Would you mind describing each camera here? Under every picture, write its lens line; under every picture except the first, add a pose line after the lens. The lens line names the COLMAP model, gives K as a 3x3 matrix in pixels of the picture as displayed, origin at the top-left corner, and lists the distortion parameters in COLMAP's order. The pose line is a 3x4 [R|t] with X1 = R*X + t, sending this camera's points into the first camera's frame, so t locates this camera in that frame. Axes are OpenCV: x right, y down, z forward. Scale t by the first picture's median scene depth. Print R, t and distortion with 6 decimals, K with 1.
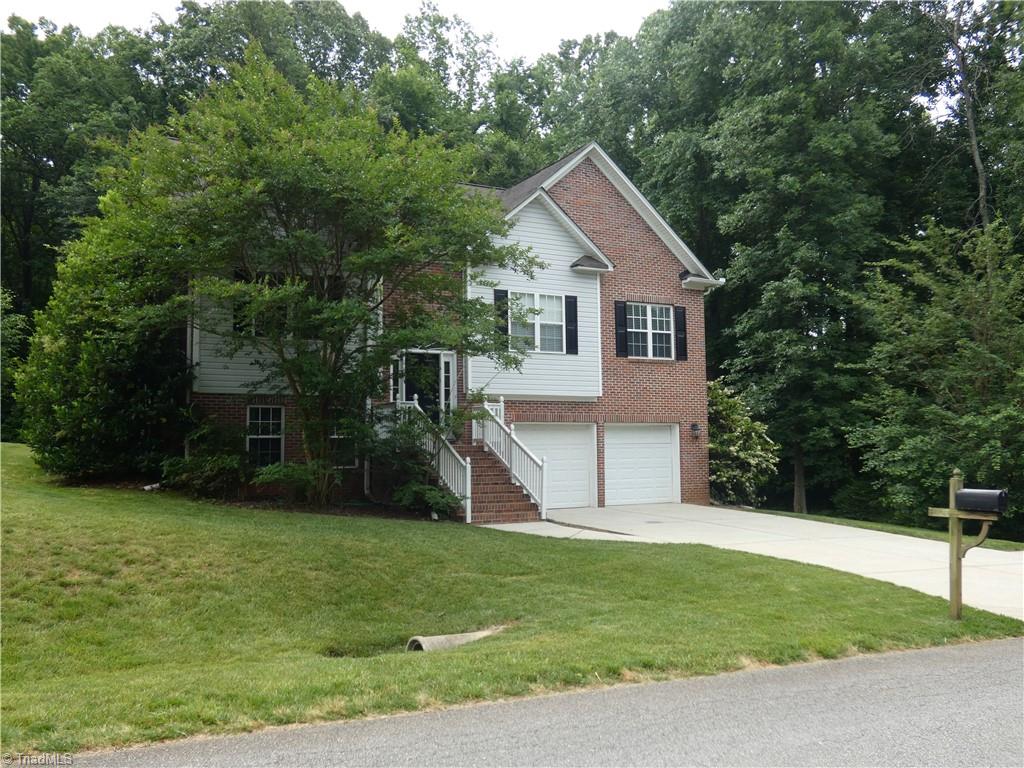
lens RADIAL K [[892.0, 0, 510.5], [0, 892.0, 387.9], [0, 0, 1]] dist [-0.009836, 0.005142]
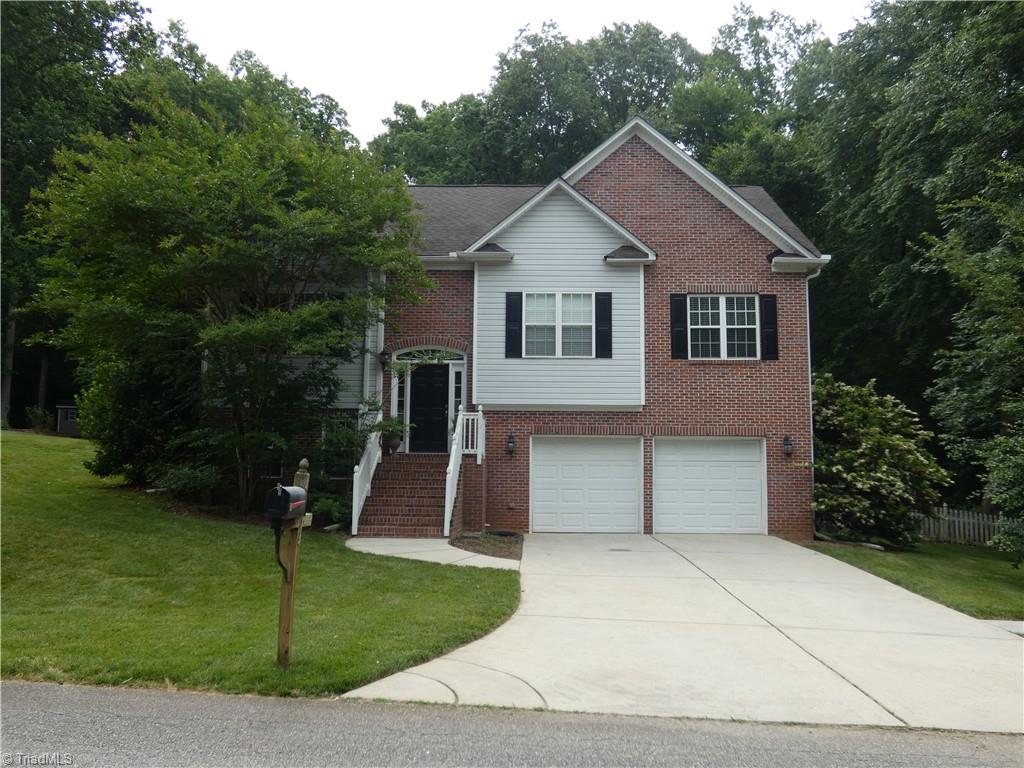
lens RADIAL K [[892.0, 0, 511.8], [0, 892.0, 381.4], [0, 0, 1]] dist [-0.009836, 0.005142]
pose [[0.862987, -0.039297, -0.503695, 0.430628], [0.017011, 0.998665, -0.048769, 0.026619], [0.504940, 0.033519, 0.862504, 0.190949]]
